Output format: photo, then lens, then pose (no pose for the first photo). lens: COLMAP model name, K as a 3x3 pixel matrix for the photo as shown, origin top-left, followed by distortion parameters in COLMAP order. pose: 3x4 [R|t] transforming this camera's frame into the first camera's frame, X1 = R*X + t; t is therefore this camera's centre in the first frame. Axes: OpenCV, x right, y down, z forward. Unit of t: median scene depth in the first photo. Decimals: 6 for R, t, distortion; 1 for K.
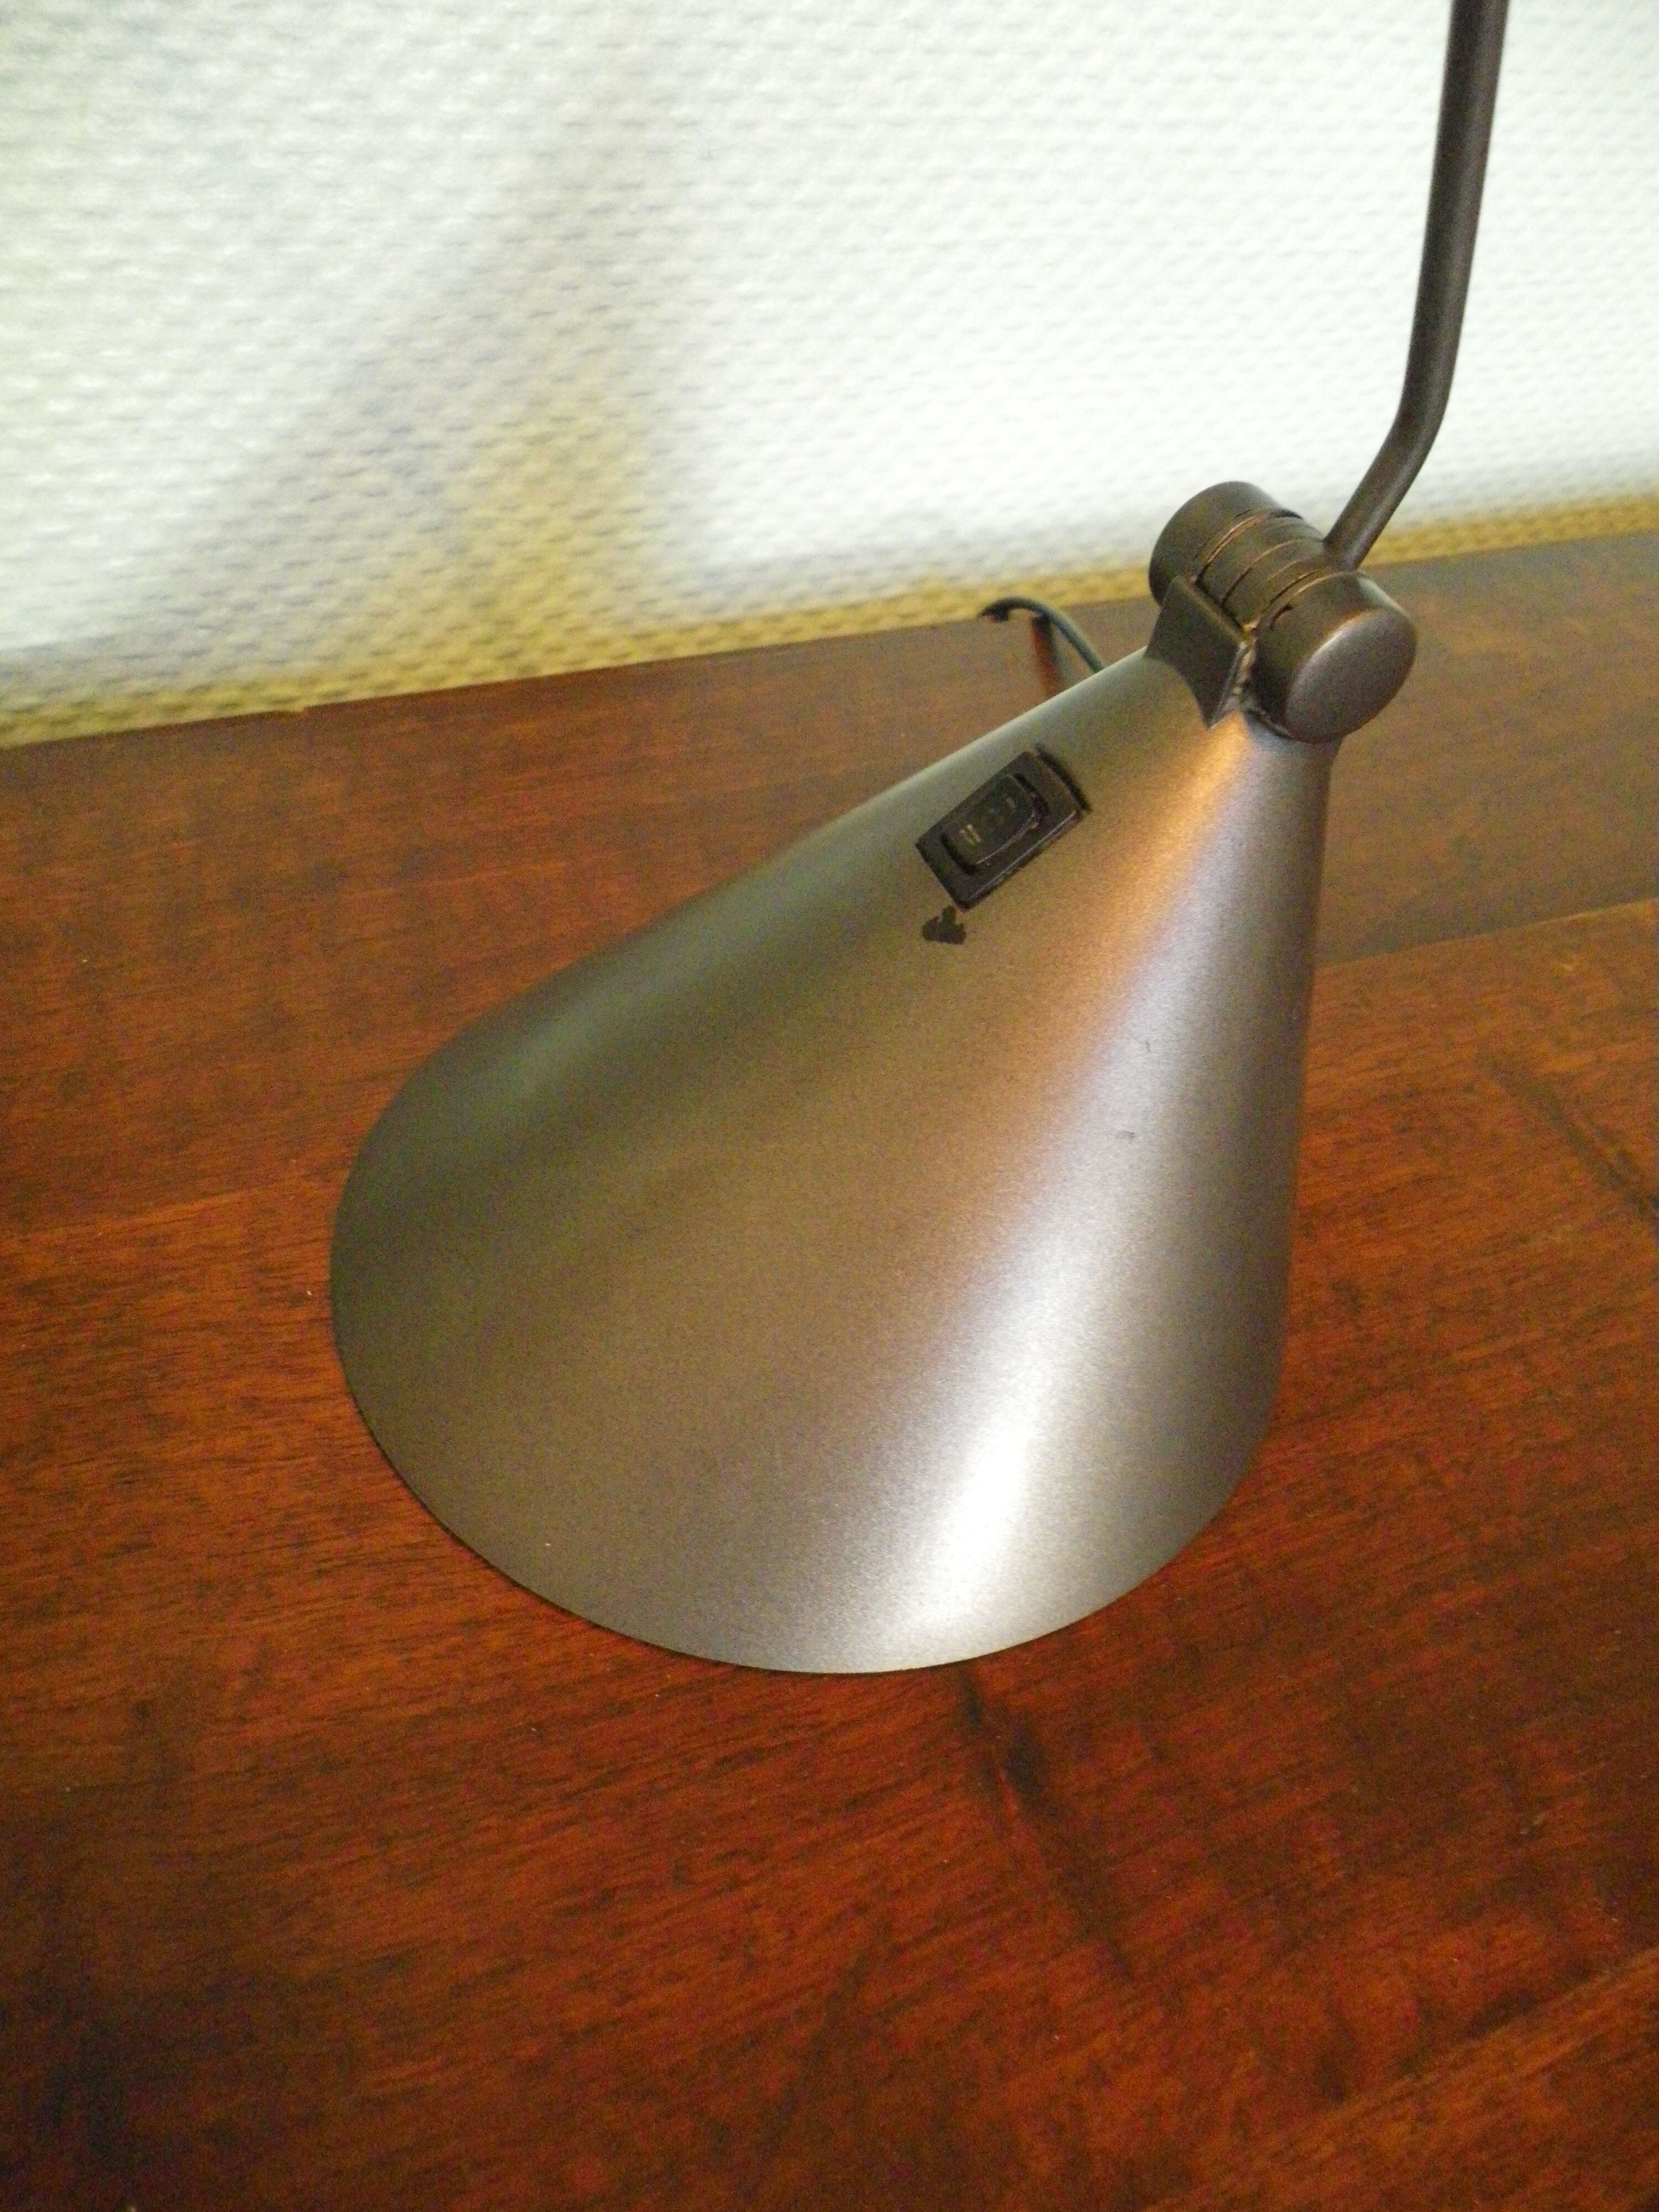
lens RADIAL K [[1641.7, 0, 825.5], [0, 1641.7, 1105.4], [0, 0, 1]] dist [-0.012937, 0.003916]
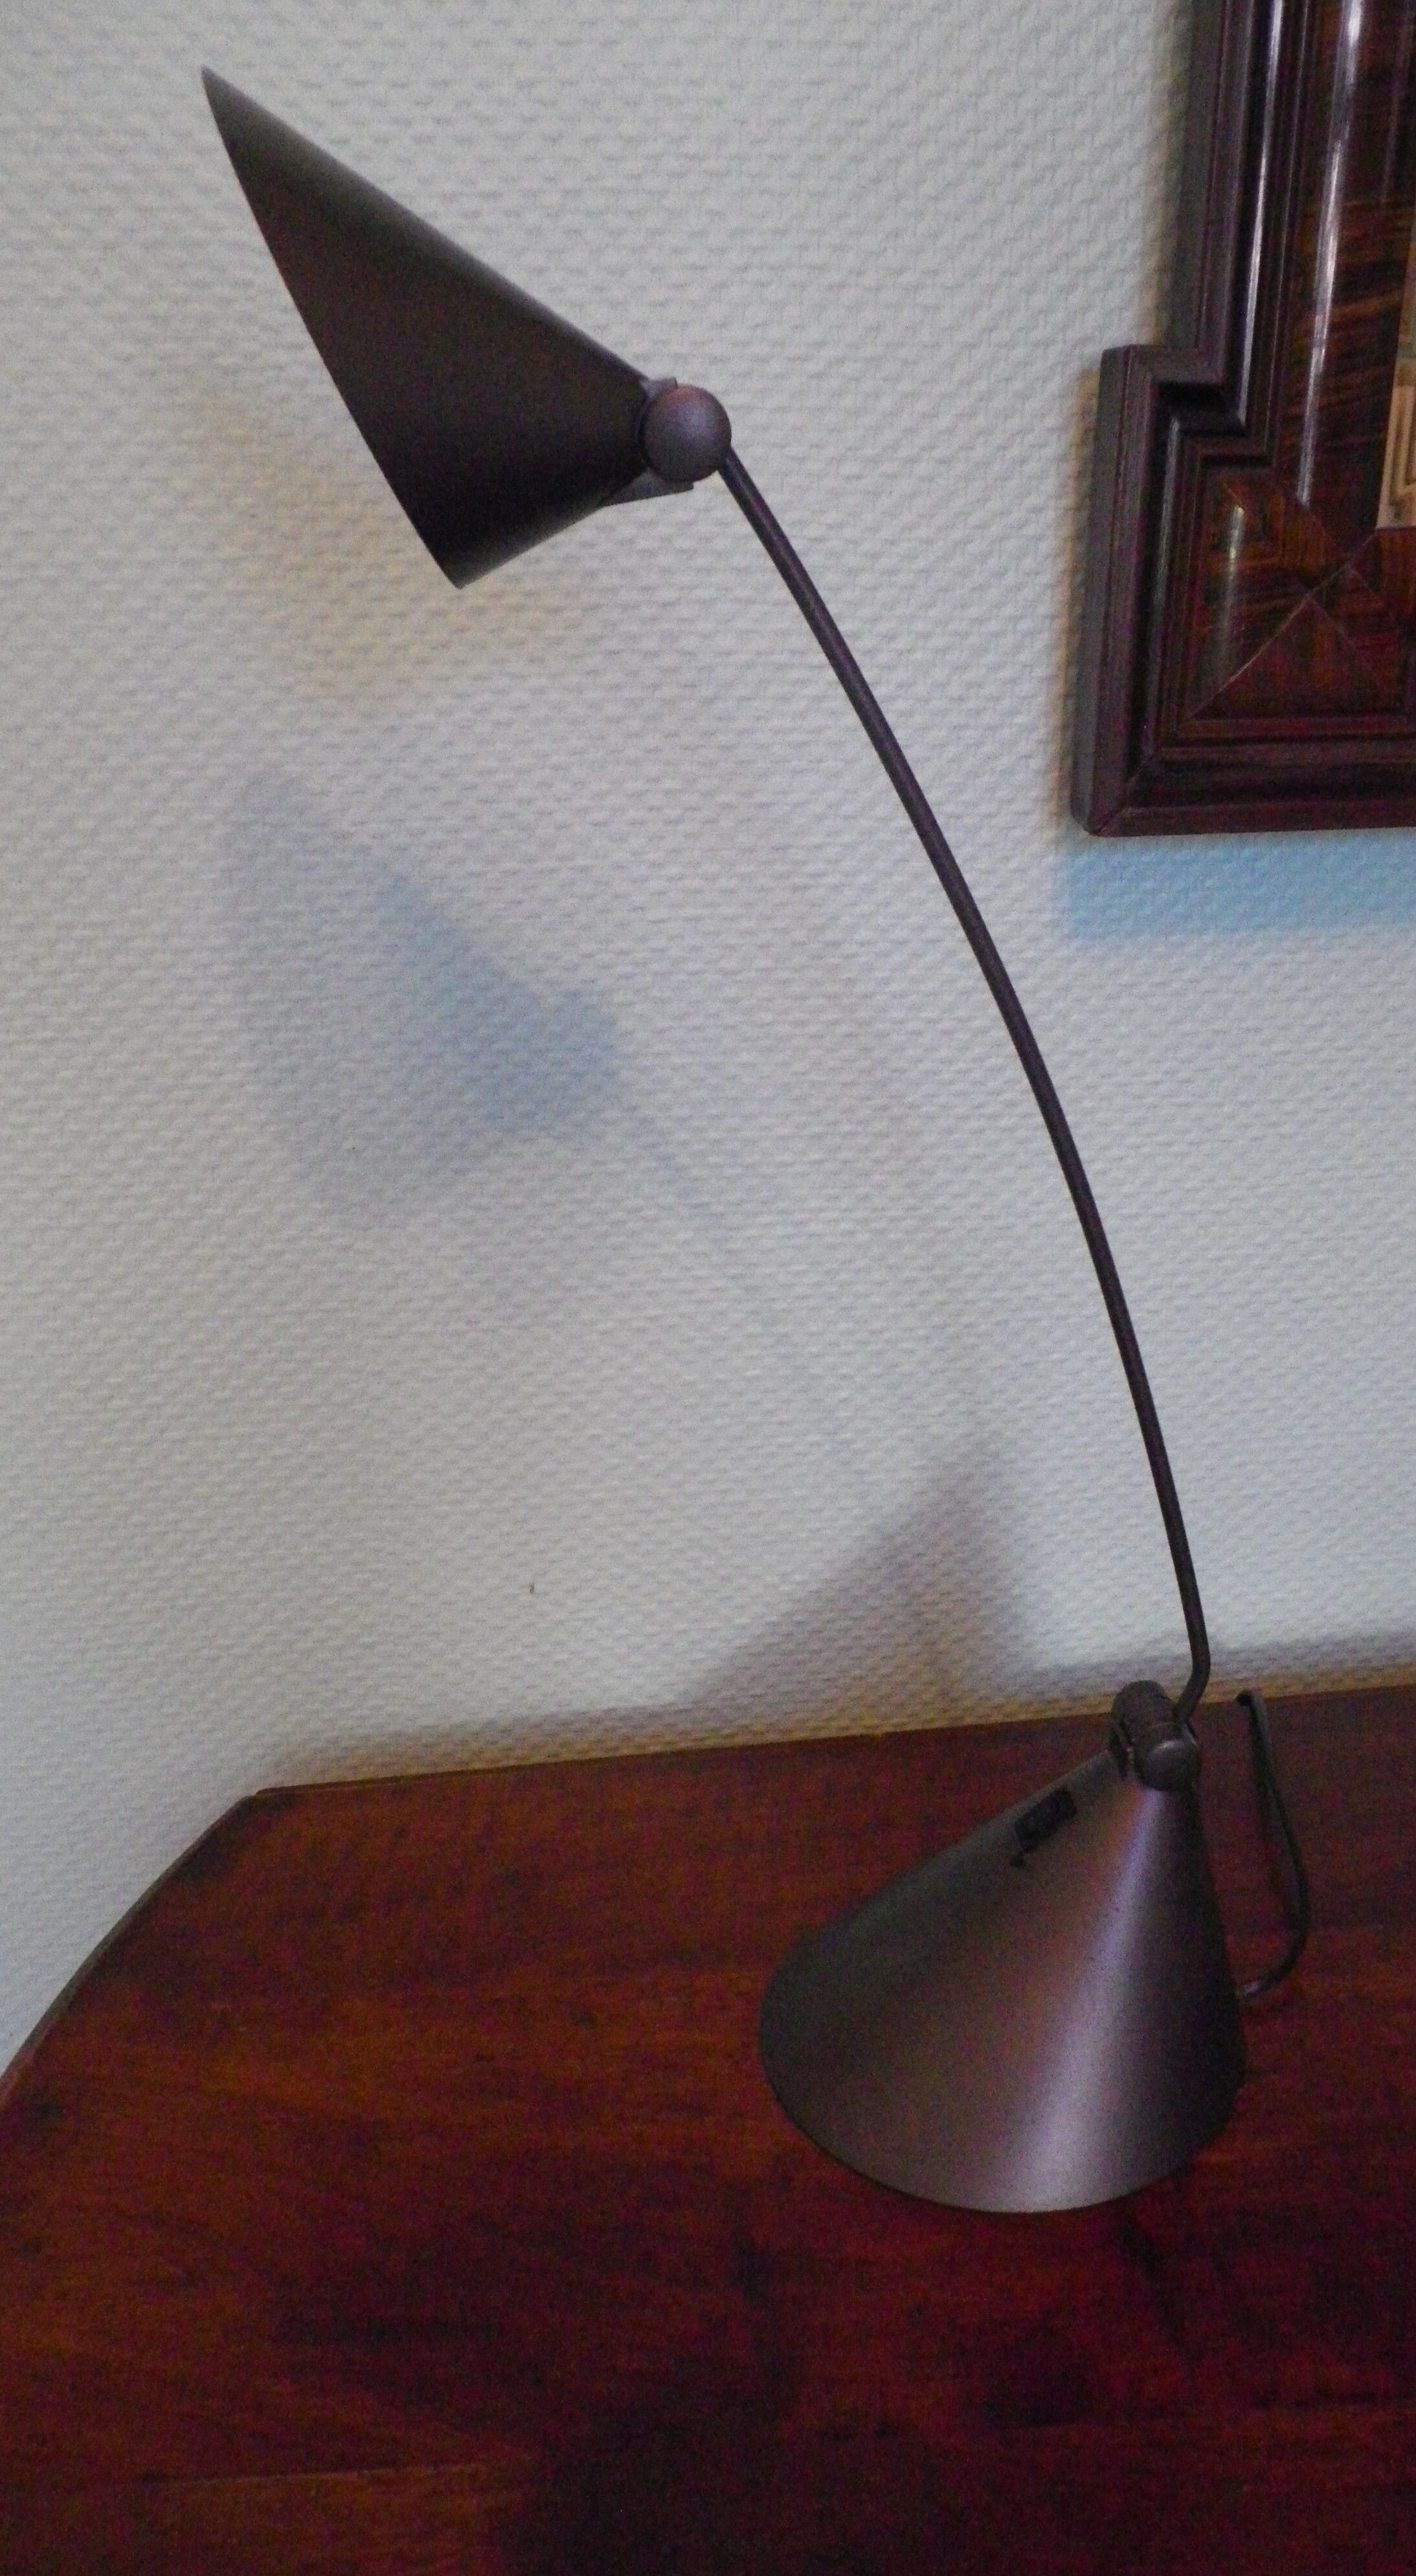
lens RADIAL K [[2023.7, 0, 741.5], [0, 2023.7, 1275.2], [0, 0, 1]] dist [-0.013729, 0.012785]
pose [[0.932302, -0.024052, -0.360881, 0.395408], [-0.129783, 0.909089, -0.395872, 0.226671], [0.337595, 0.415908, 0.844423, -1.281341]]
